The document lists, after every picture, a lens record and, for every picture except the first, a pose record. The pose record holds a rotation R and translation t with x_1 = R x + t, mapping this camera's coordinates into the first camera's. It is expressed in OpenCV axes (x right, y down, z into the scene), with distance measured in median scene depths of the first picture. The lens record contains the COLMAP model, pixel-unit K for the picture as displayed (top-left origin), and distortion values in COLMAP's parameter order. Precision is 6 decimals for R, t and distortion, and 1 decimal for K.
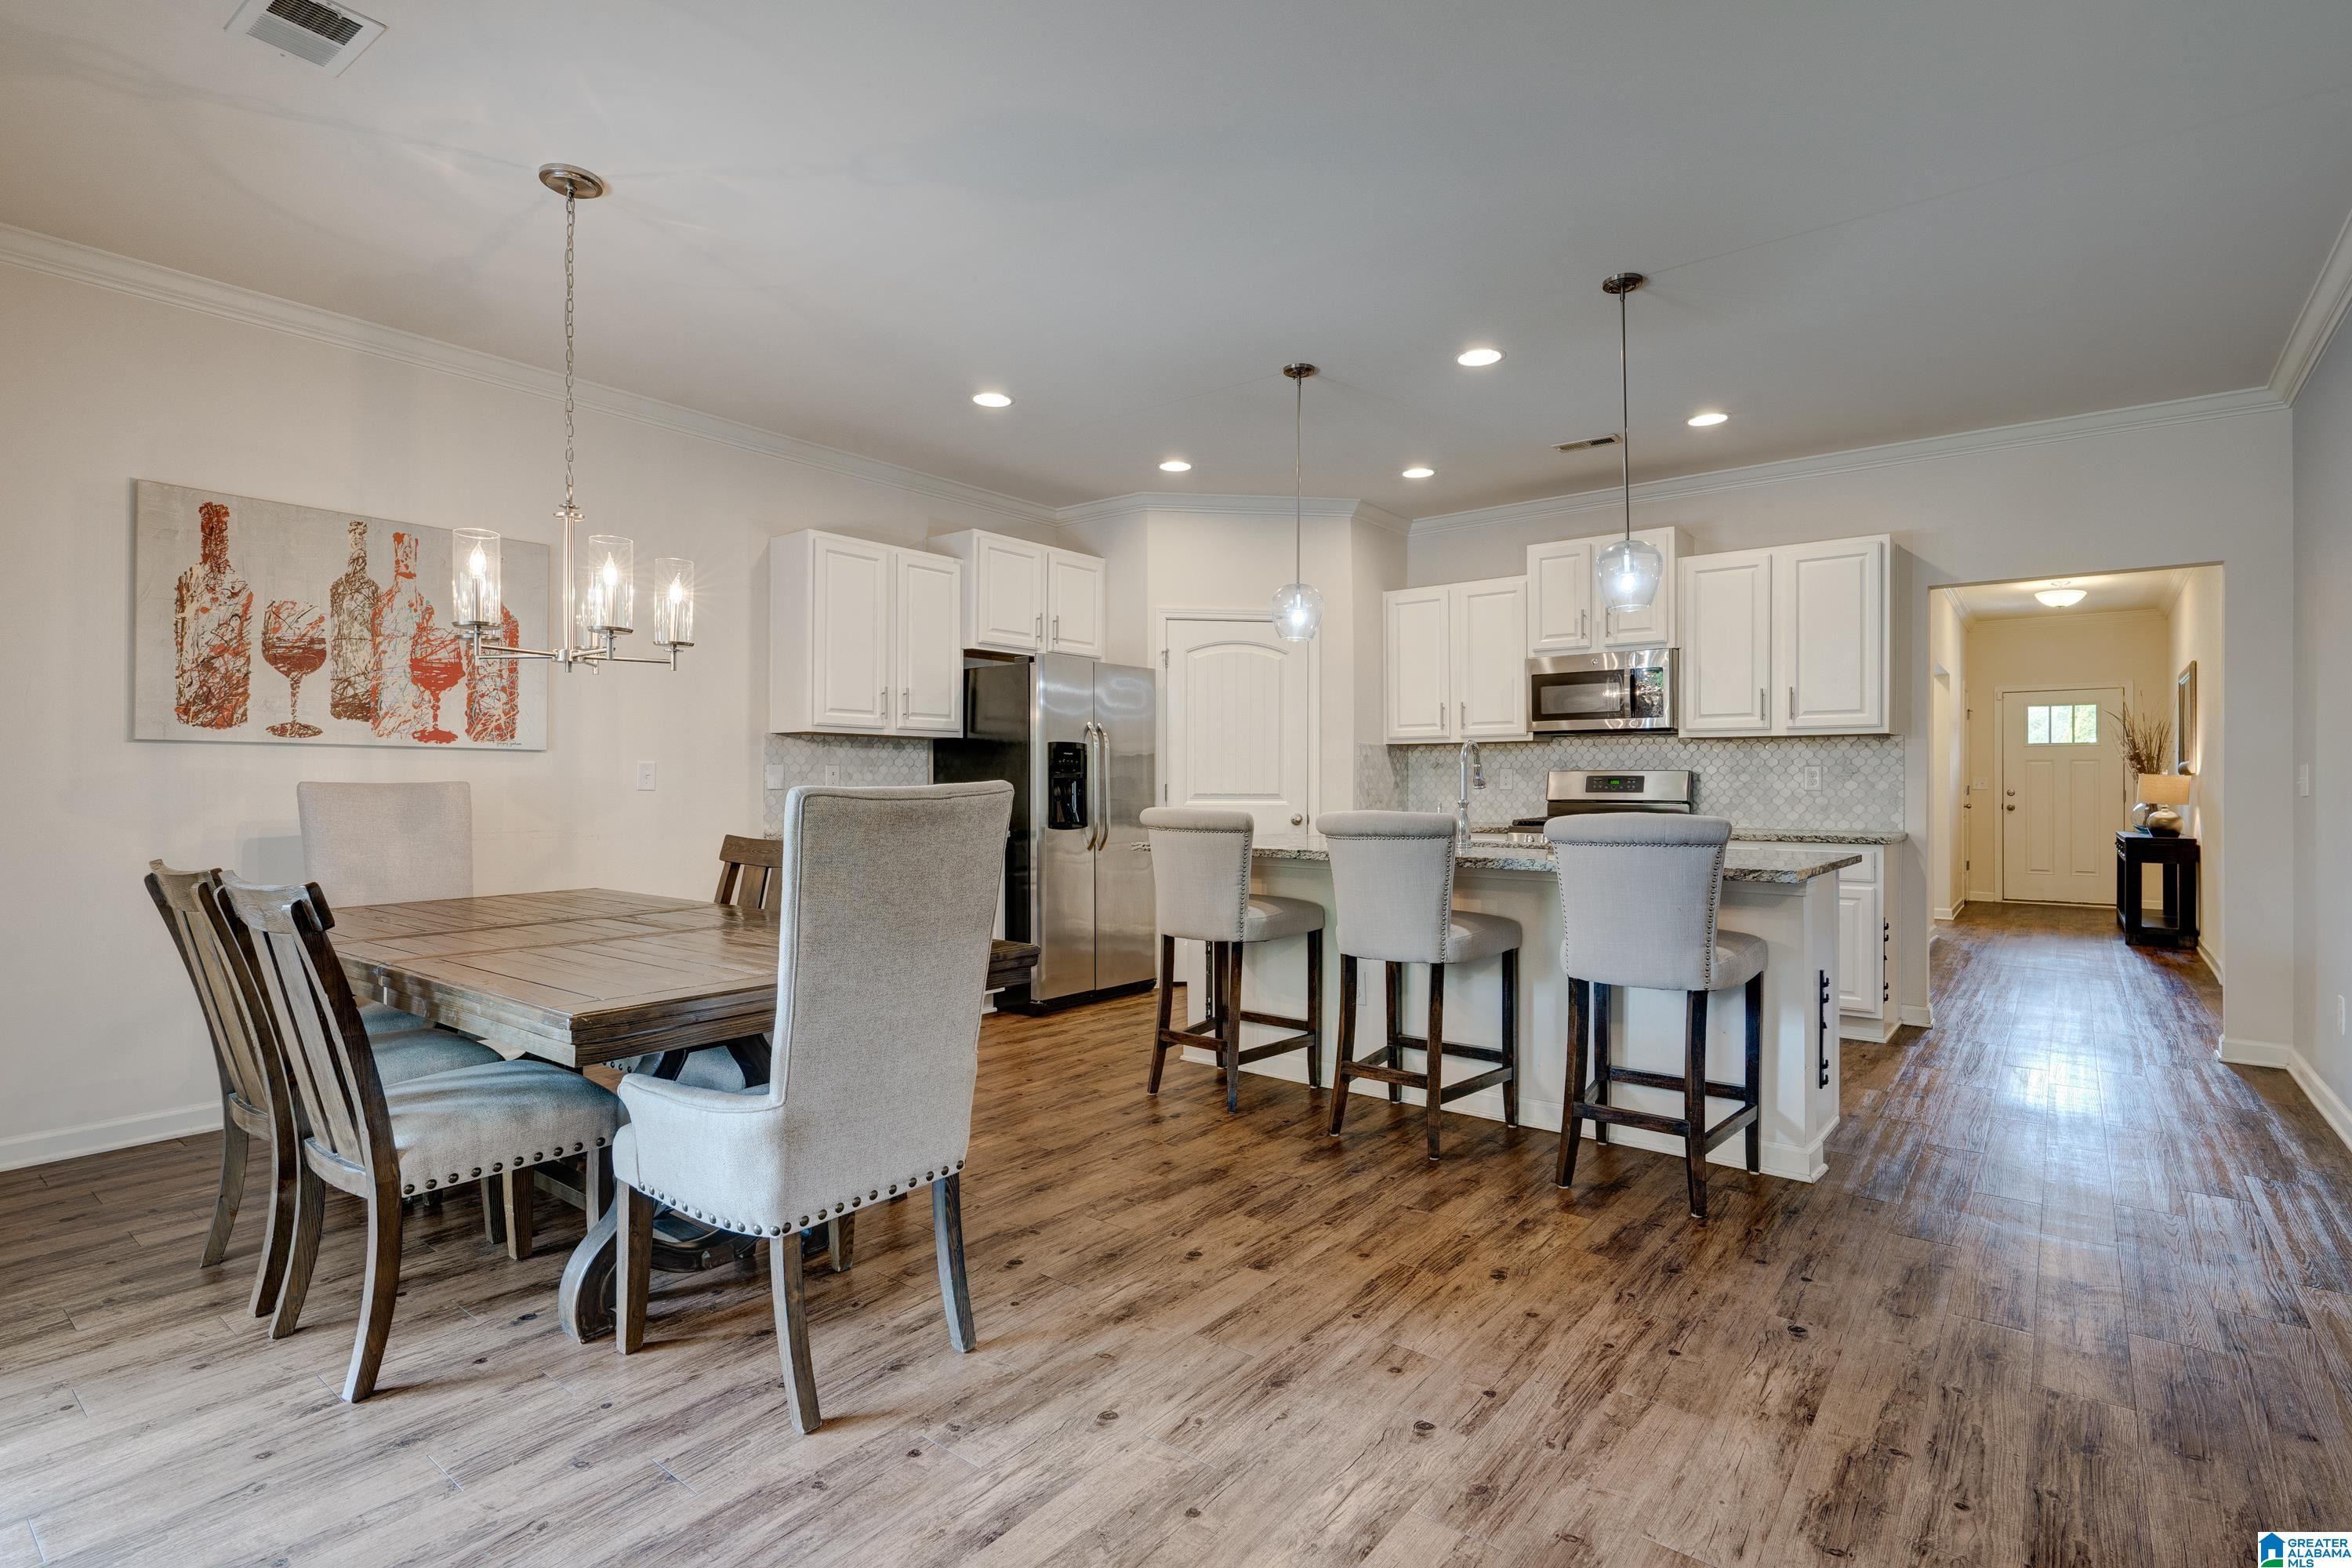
lens RADIAL K [[1153.1, 0, 1165.5], [0, 1153.1, 784.3], [0, 0, 1]] dist [-0.004320, 0.001088]
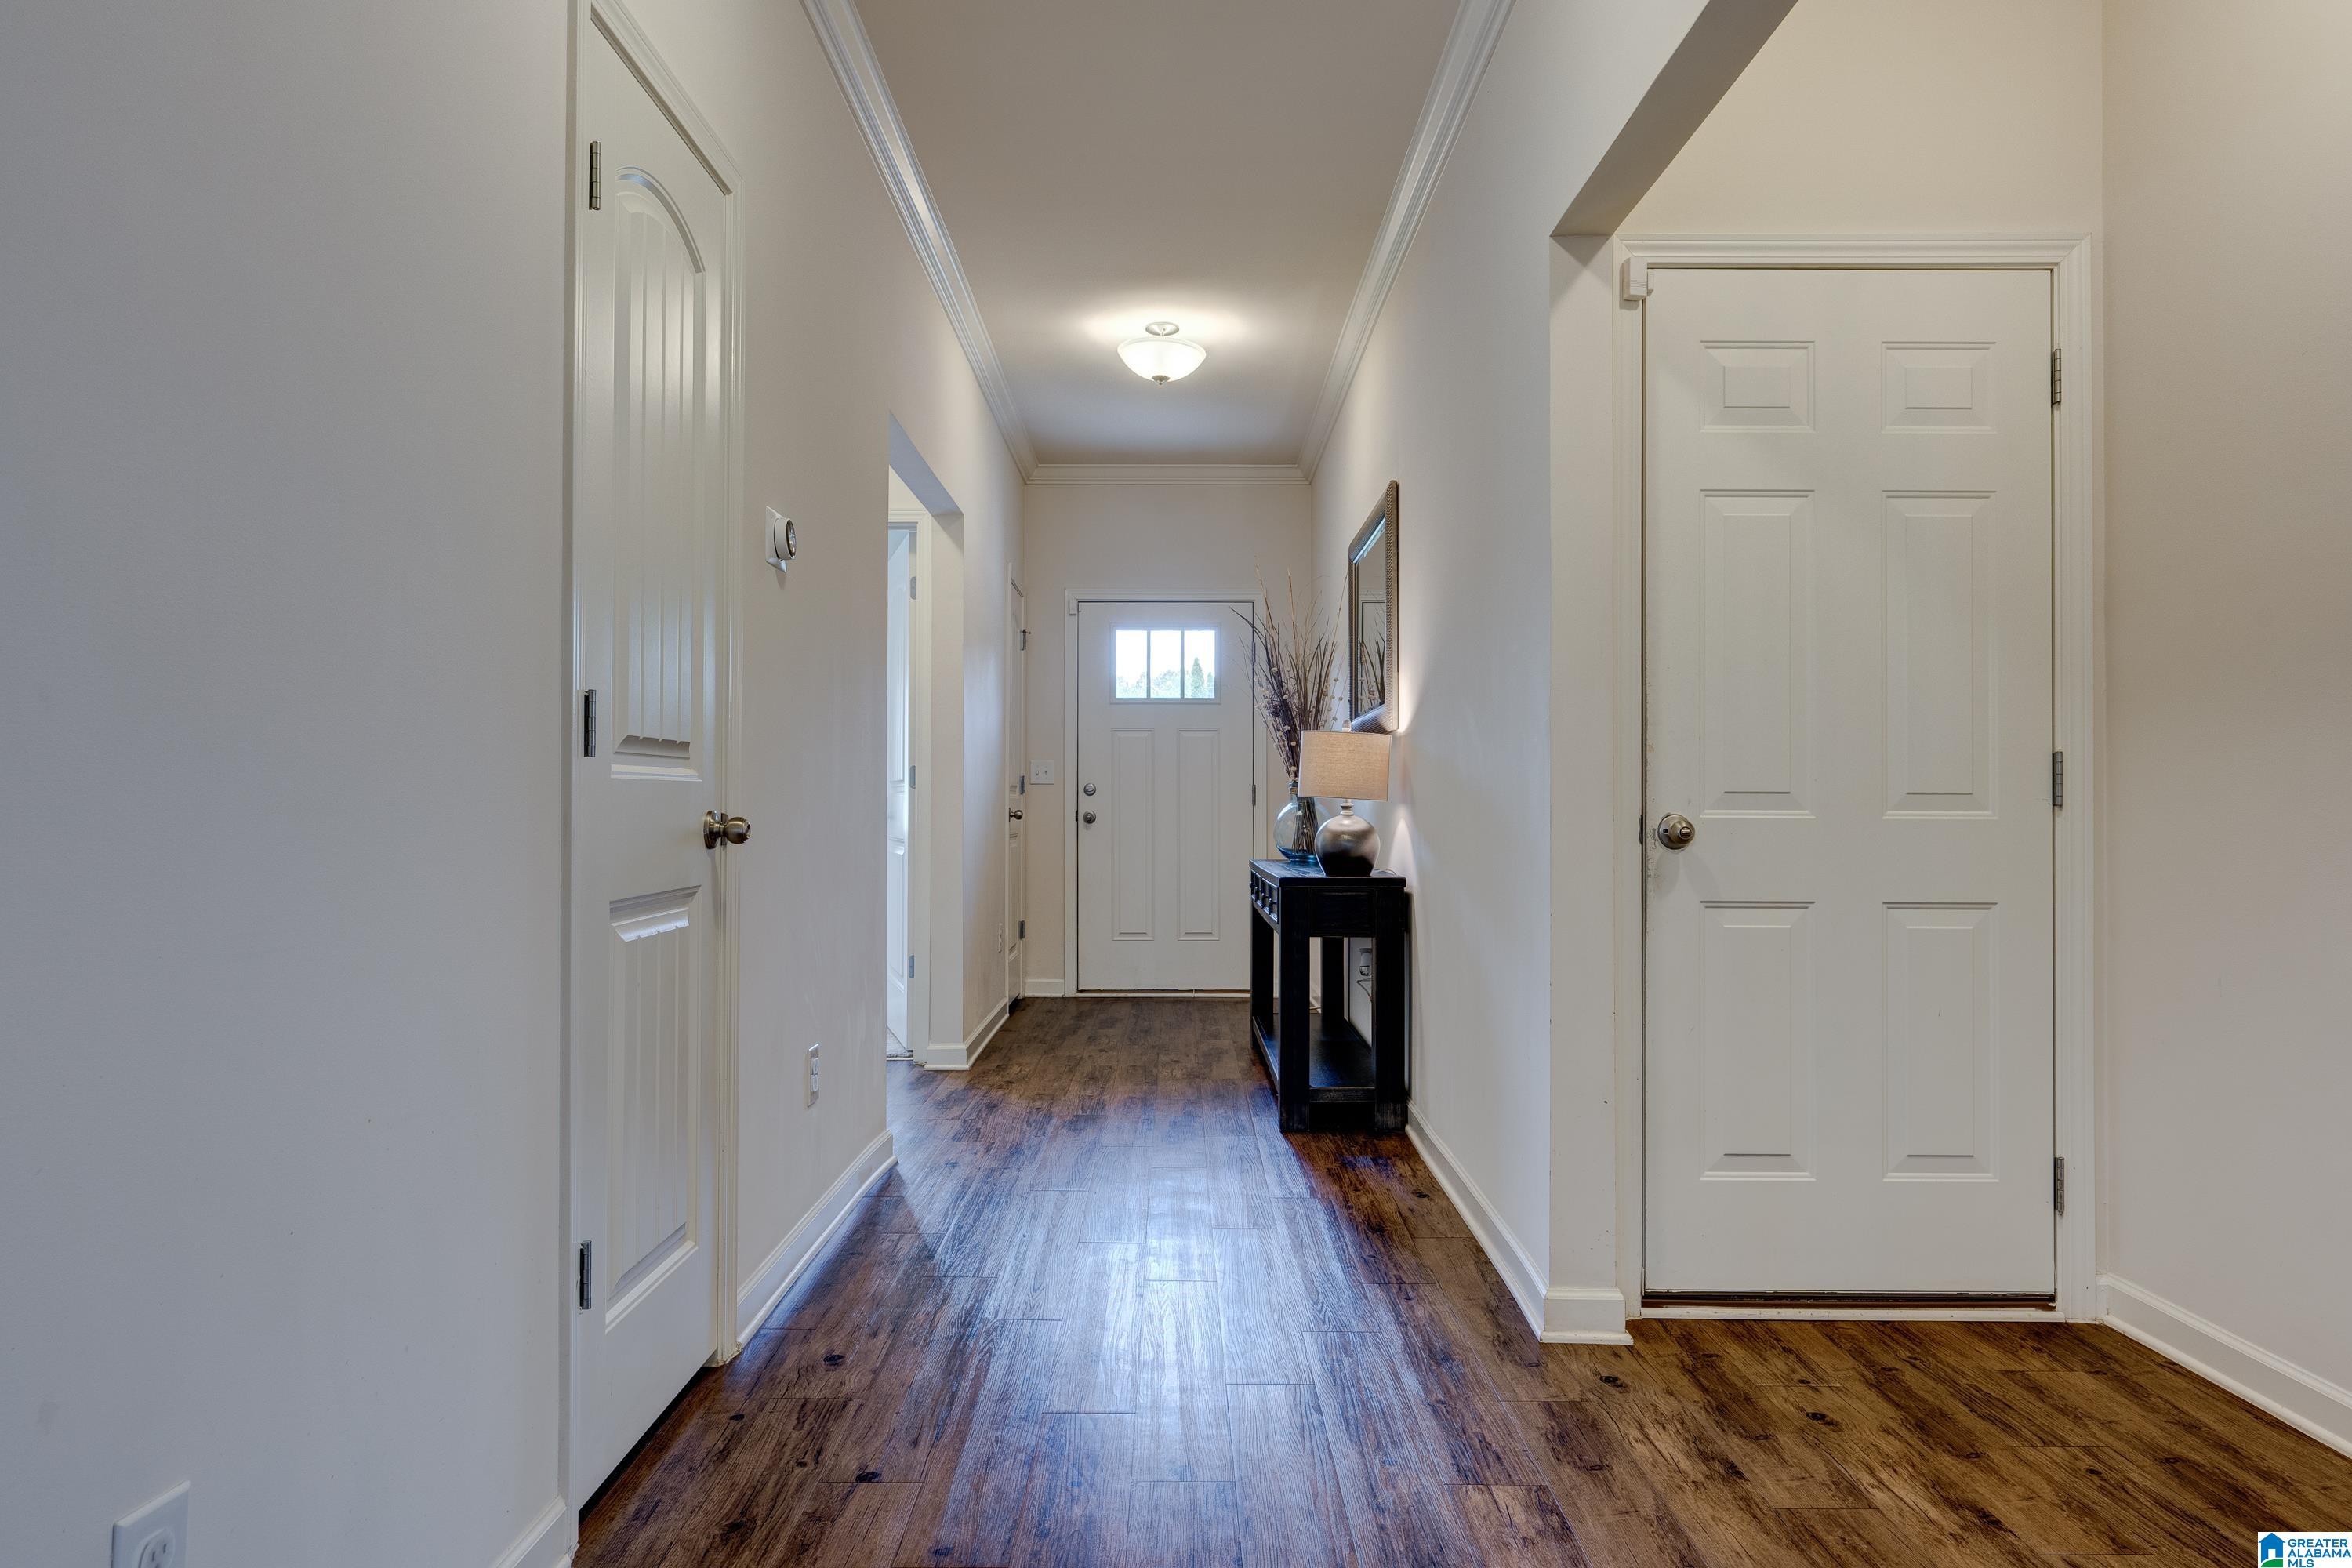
lens RADIAL K [[1475.9, 0, 1174.9], [0, 1475.9, 791.5], [0, 0, 1]] dist [0.000045, 0.000004]
pose [[0.788341, 0.005198, 0.615216, 0.644054], [-0.000044, 0.999965, -0.008393, 0.025960], [-0.615238, 0.006589, 0.788314, 0.815528]]
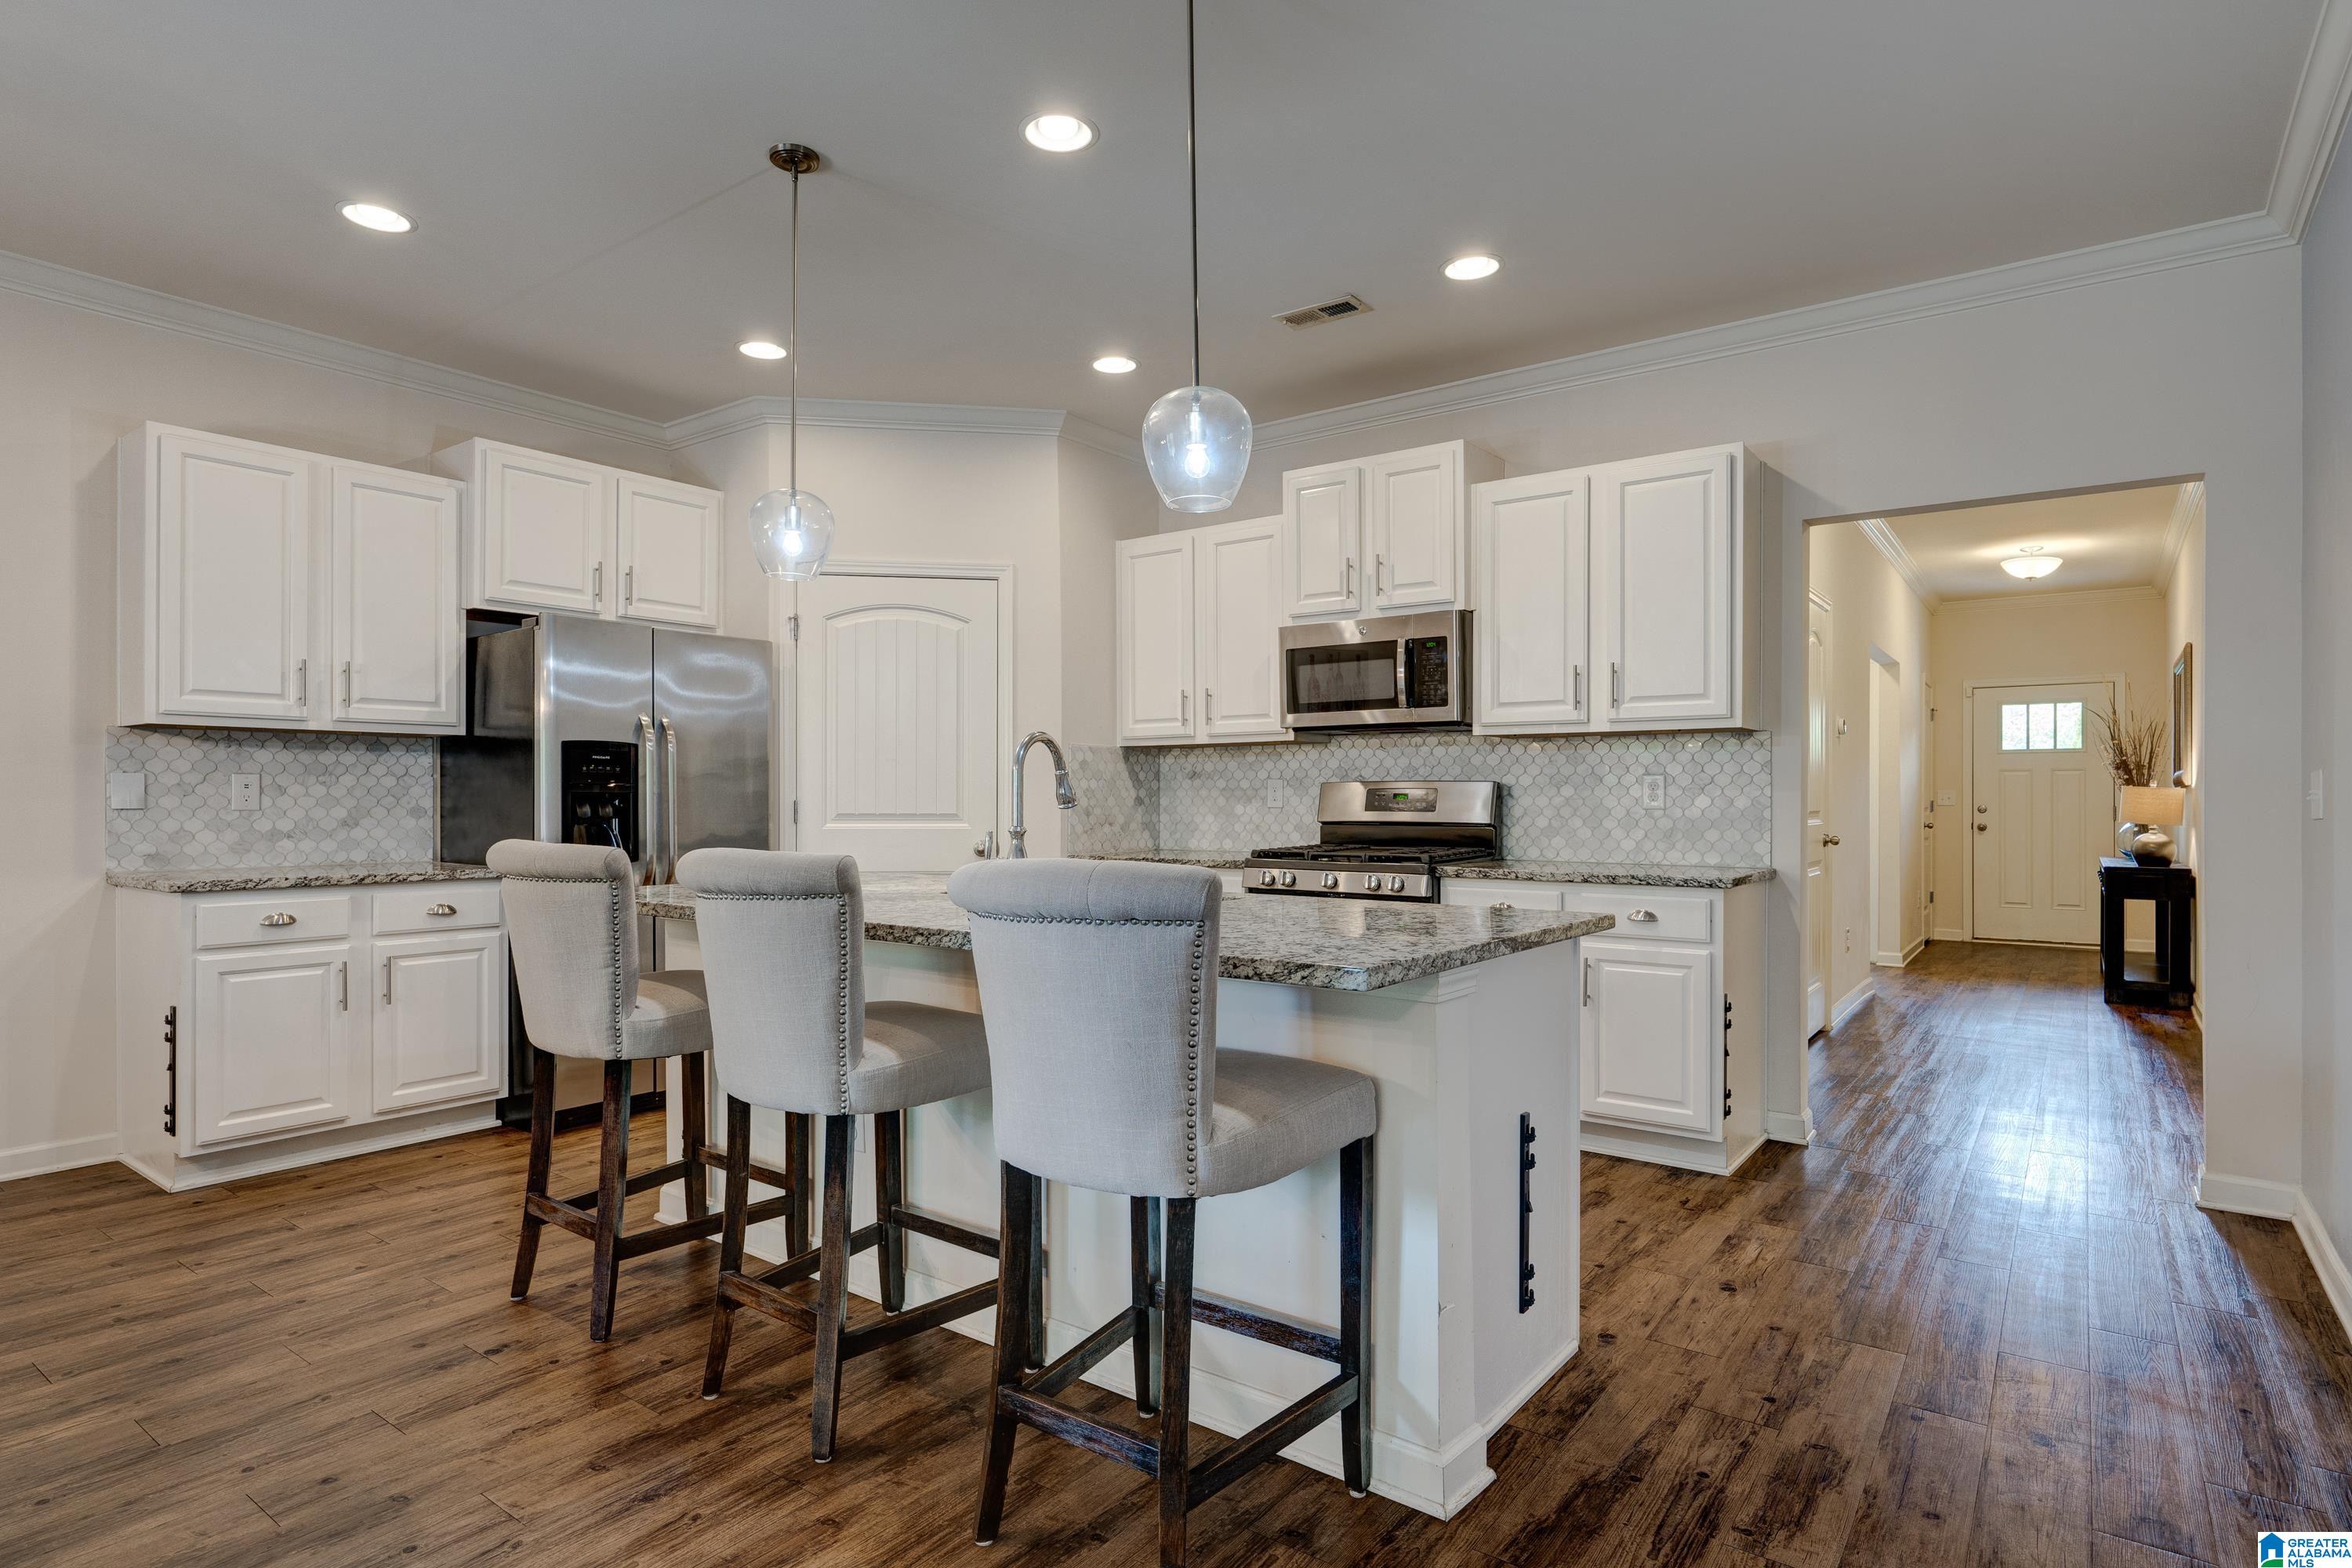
lens RADIAL K [[1246.4, 0, 1172.2], [0, 1246.4, 799.6], [0, 0, 1]] dist [-0.003140, 0.000055]
pose [[0.999561, -0.001046, 0.029618, 0.236492], [0.001035, 0.999999, 0.000361, -0.000970], [-0.029619, -0.000331, 0.999561, 0.231128]]
